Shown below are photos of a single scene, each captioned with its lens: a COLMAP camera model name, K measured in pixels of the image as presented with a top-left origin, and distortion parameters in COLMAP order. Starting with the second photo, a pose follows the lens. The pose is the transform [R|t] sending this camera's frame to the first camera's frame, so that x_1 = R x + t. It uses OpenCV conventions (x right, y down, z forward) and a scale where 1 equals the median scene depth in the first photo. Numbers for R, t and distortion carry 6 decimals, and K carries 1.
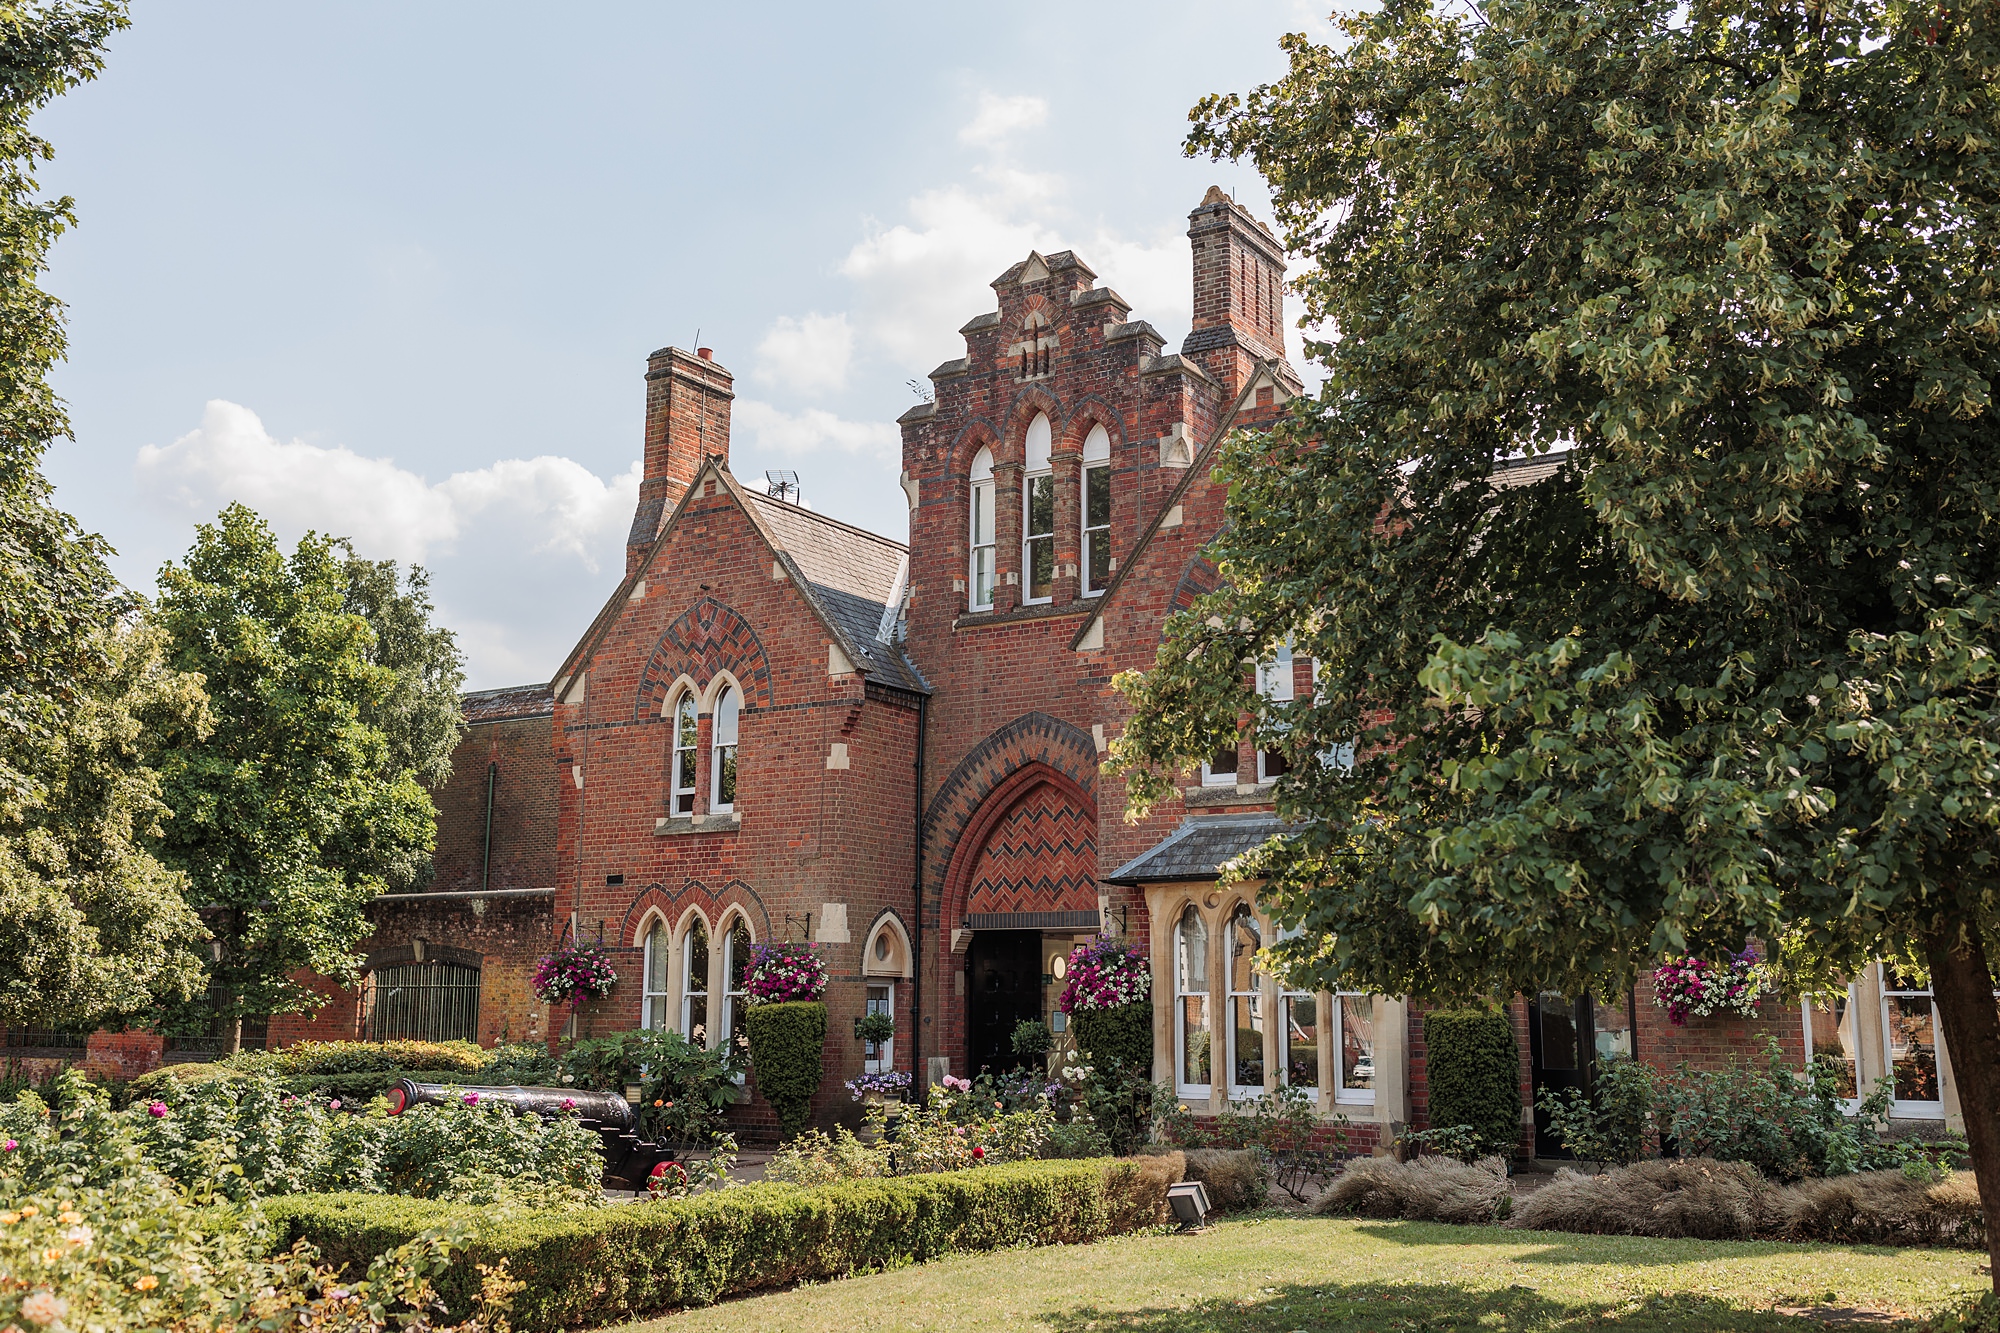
lens RADIAL K [[1927.6, 0, 1000.0], [0, 1927.6, 666.5], [0, 0, 1]] dist [0.042676, 0.001518]
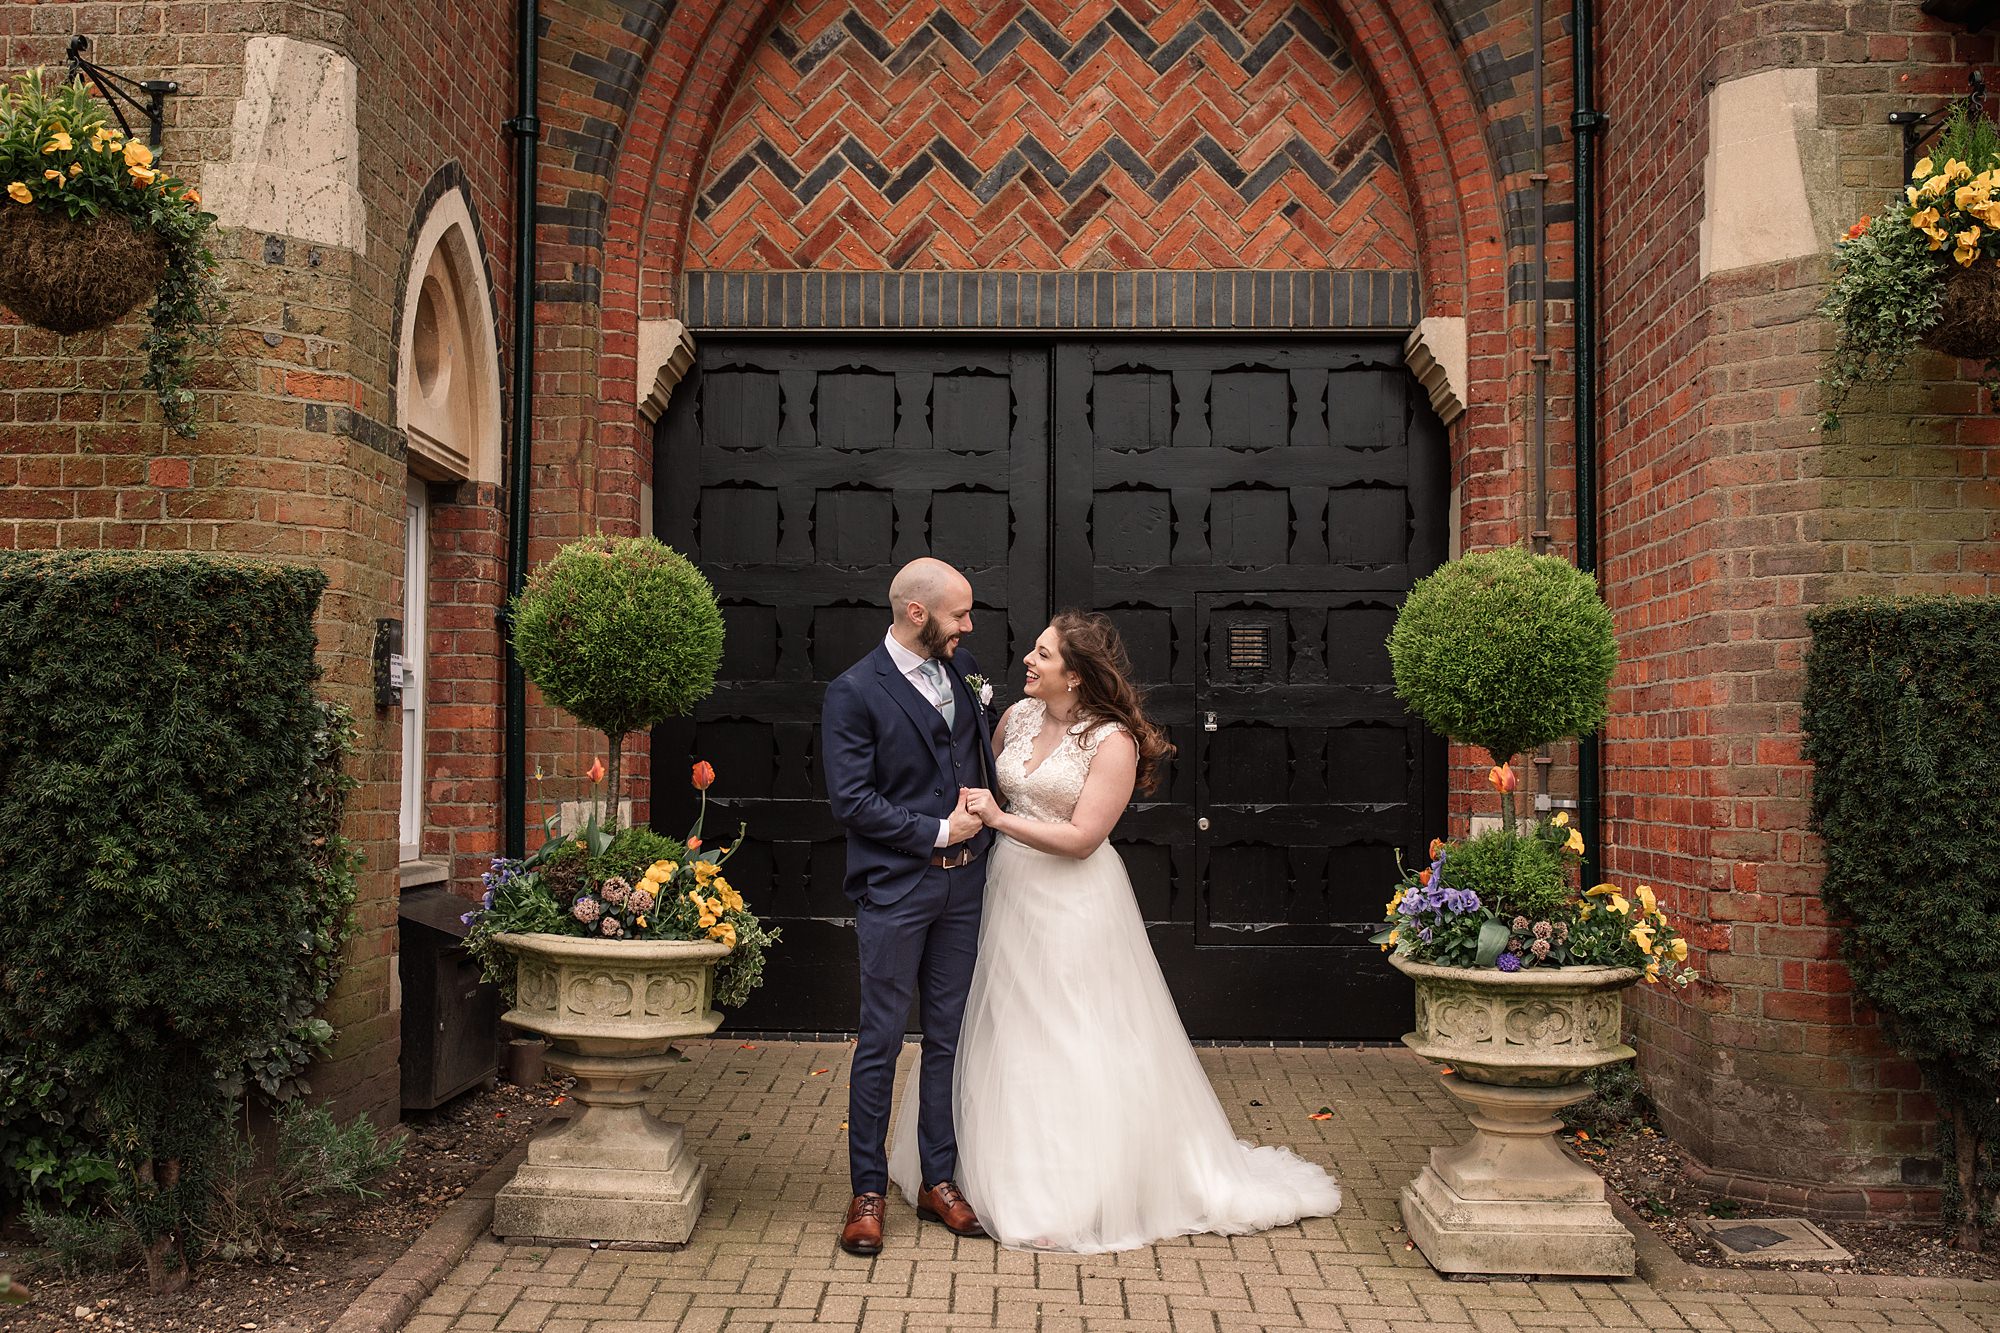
lens RADIAL K [[2113.2, 0, 960.2], [0, 2113.2, 669.0], [0, 0, 1]] dist [0.011273, 0.002481]
pose [[0.864044, 0.030446, 0.502494, -0.128736], [-0.093903, 0.990398, 0.101460, 0.149786], [-0.494580, -0.134852, 0.858607, 0.728280]]
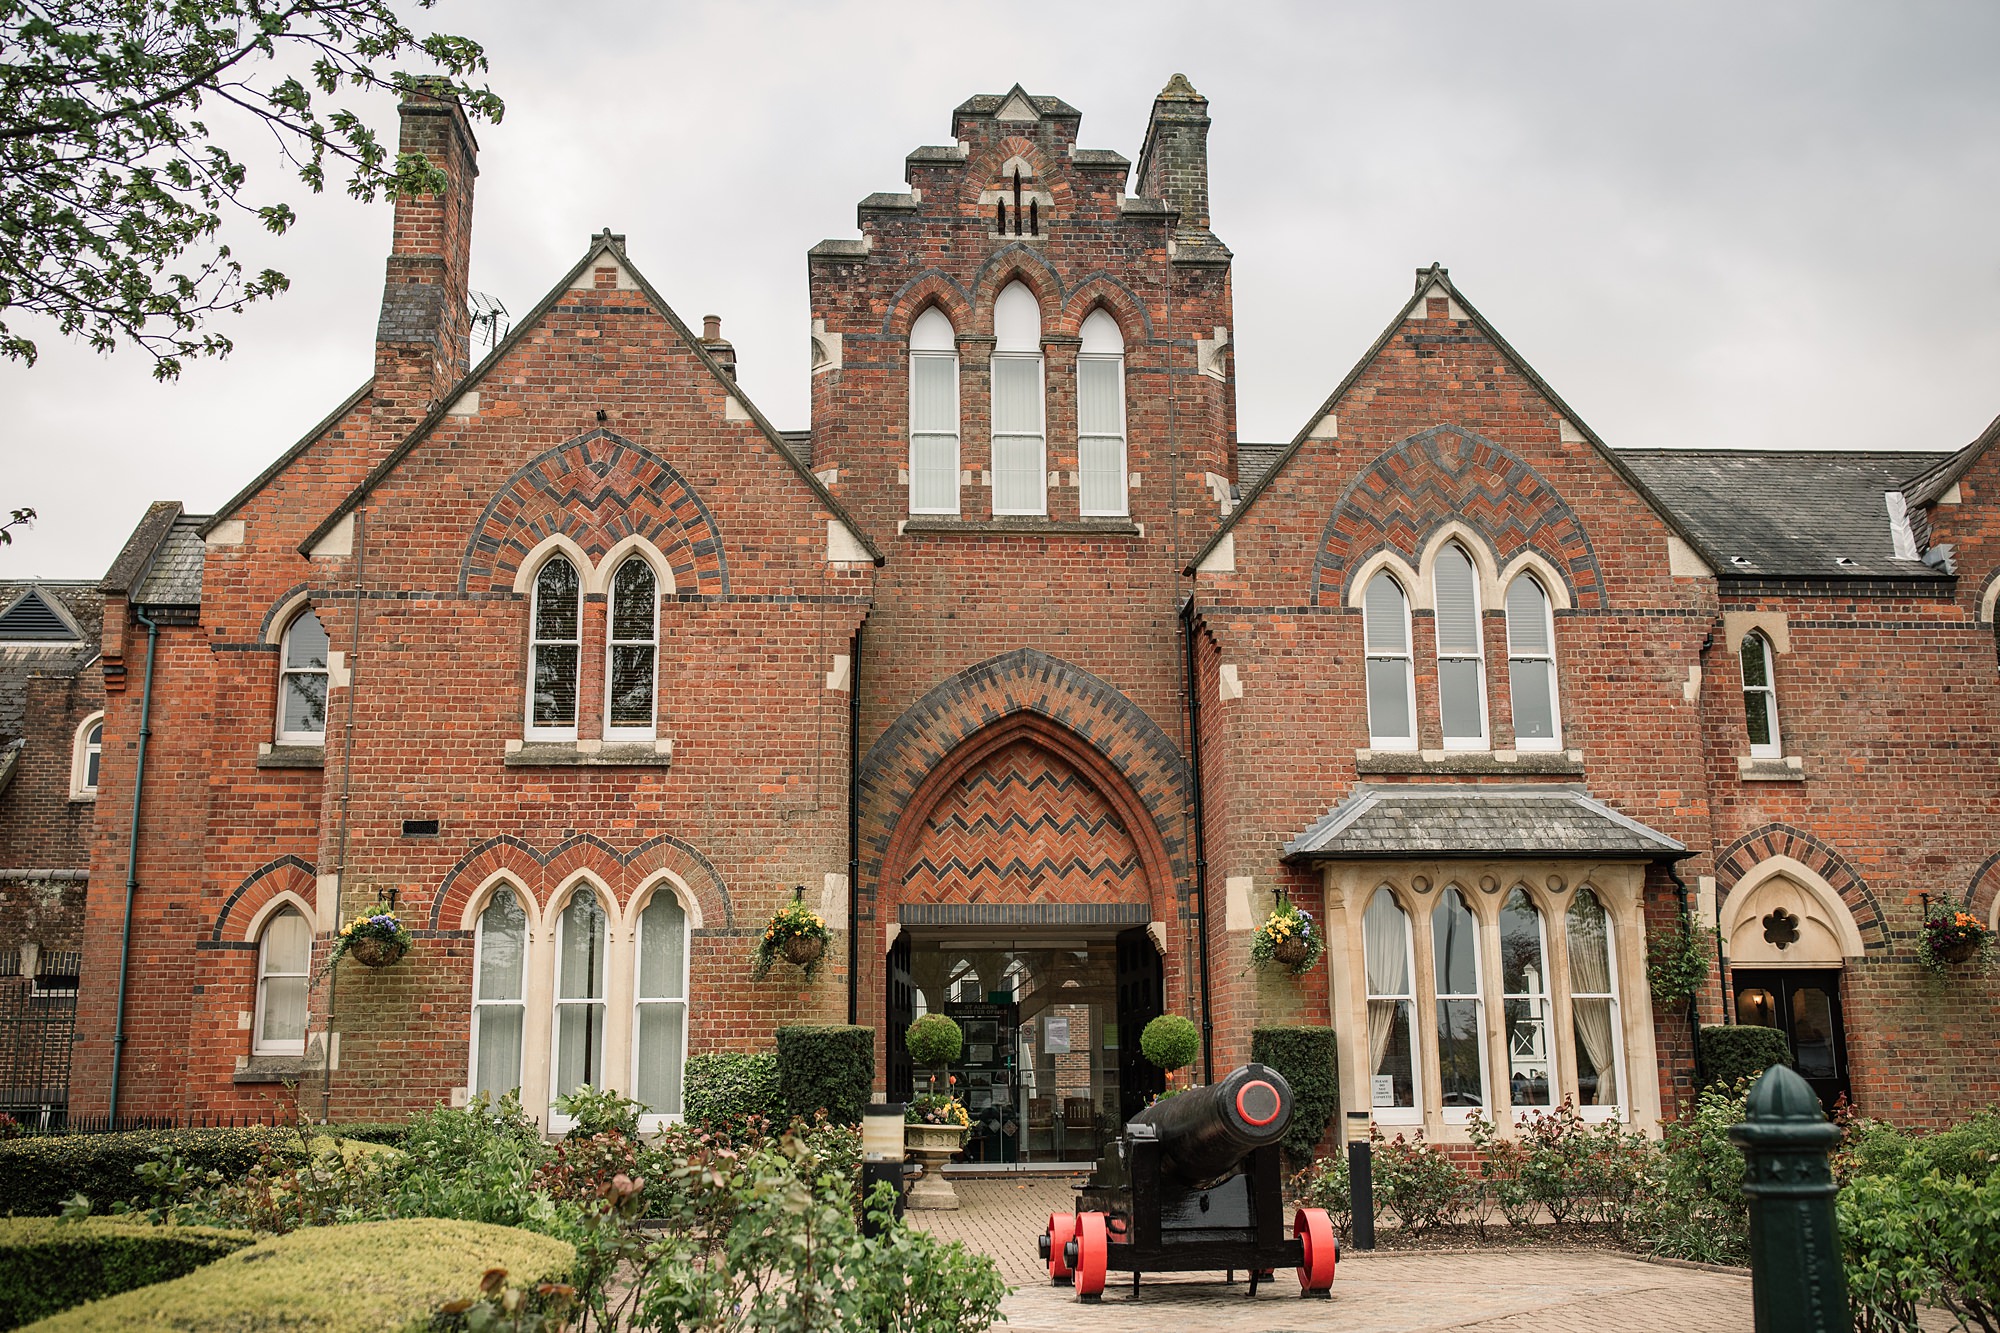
lens RADIAL K [[1969.9, 0, 1000.0], [0, 1969.9, 666.5], [0, 0, 1]] dist [0.007906, -0.000137]
pose [[0.800070, 0.120063, 0.587770, -0.452863], [-0.091644, 0.992729, -0.078038, 0.092521], [-0.592866, 0.008571, 0.805256, 0.353807]]
